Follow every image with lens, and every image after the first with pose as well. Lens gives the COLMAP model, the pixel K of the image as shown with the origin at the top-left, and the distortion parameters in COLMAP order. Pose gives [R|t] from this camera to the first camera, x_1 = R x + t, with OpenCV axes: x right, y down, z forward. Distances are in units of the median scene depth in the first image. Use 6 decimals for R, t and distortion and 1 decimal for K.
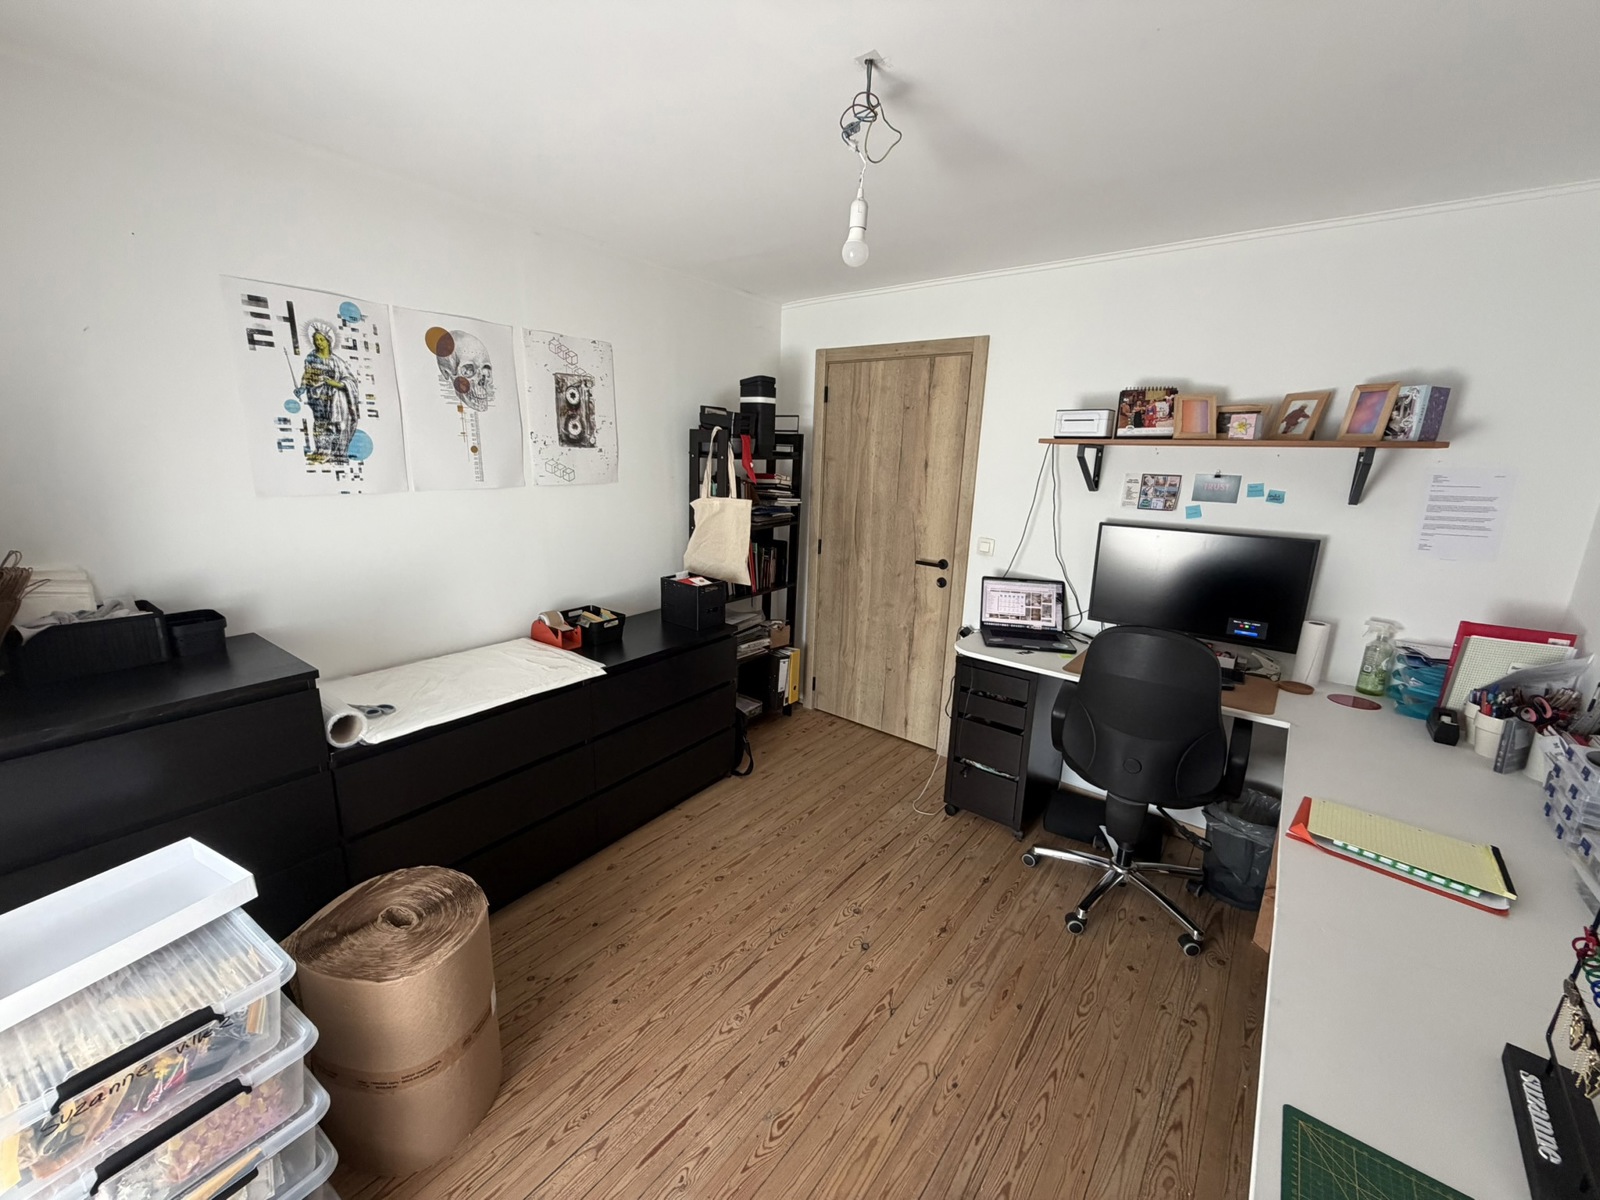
lens RADIAL K [[639.8, 0, 799.4], [0, 639.8, 597.9], [0, 0, 1]] dist [-0.000562, 0.000286]
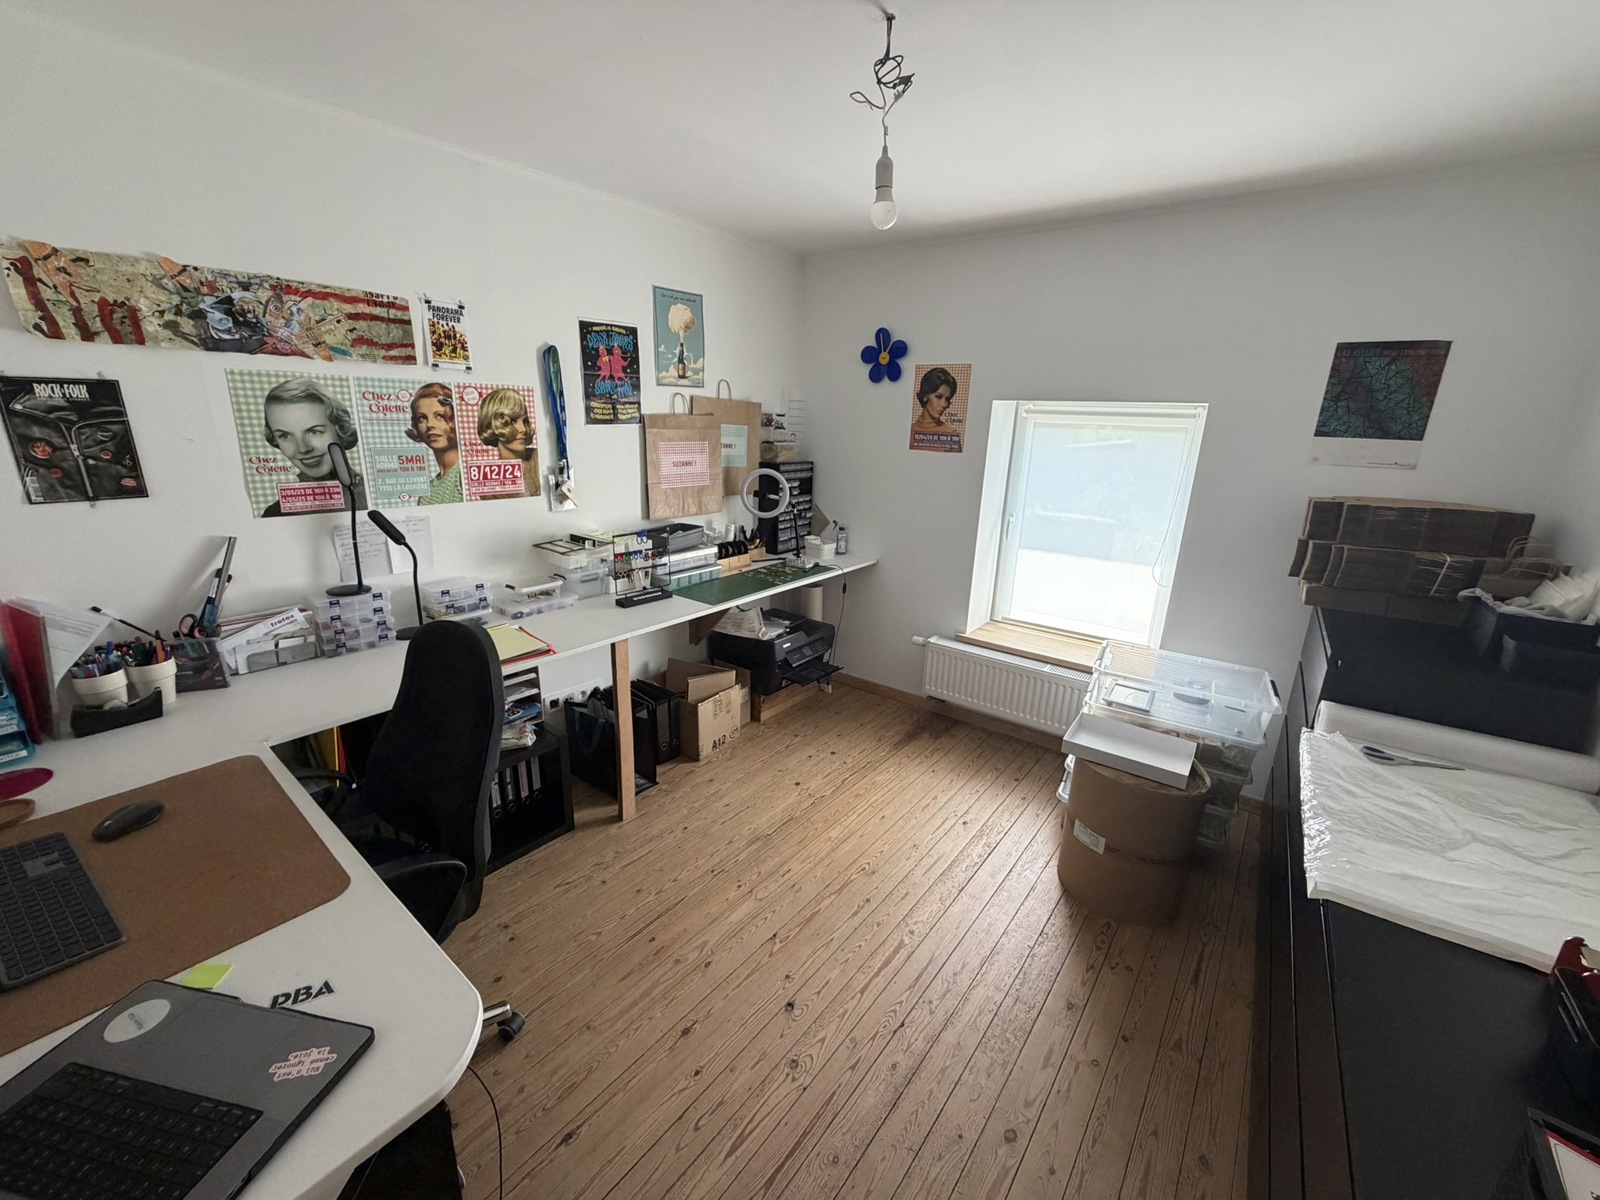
lens RADIAL K [[639.8, 0, 799.9], [0, 639.8, 601.5], [0, 0, 1]] dist [-0.000562, 0.000286]
pose [[-0.998166, -0.058169, -0.016737, 0.152728], [-0.058914, 0.870216, 0.489134, -0.388923], [-0.013887, 0.489224, -0.872048, 1.672903]]
